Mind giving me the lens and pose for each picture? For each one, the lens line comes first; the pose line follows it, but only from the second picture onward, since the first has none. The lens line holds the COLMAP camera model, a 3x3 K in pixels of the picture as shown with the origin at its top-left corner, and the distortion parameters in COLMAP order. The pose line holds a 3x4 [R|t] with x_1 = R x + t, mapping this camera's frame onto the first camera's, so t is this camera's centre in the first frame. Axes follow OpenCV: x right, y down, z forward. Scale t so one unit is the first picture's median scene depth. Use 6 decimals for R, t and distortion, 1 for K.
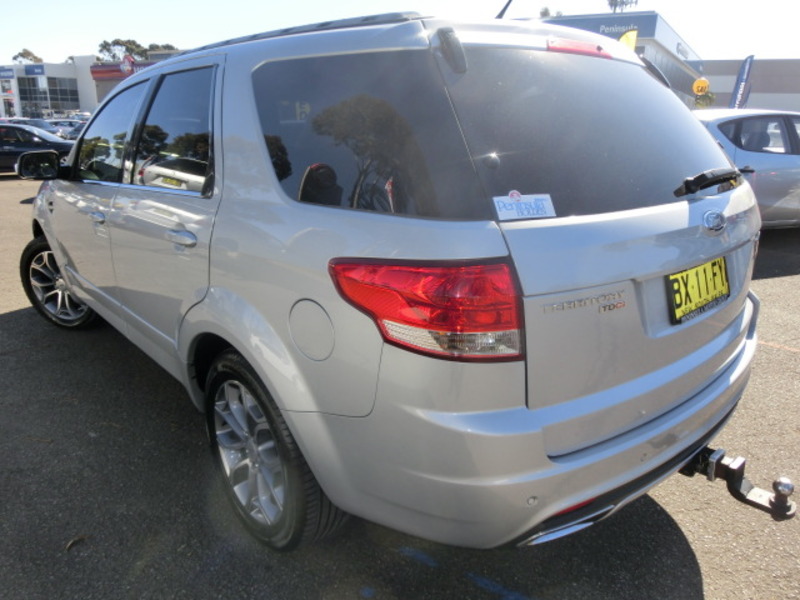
lens RADIAL K [[575.5, 0, 399.2], [0, 575.5, 303.6], [0, 0, 1]] dist [-0.002413, -0.008979]
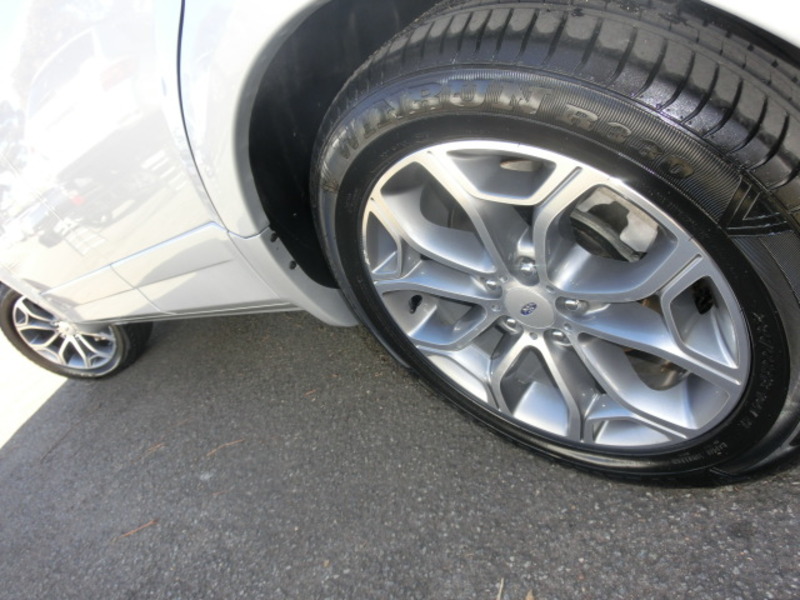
lens RADIAL K [[575.5, 0, 403.9], [0, 575.5, 298.2], [0, 0, 1]] dist [-0.002413, -0.008979]
pose [[0.837811, -0.535851, -0.104580, -0.188019], [0.545595, 0.828753, 0.124477, 0.105089], [0.019970, -0.161347, 0.986696, 0.416434]]
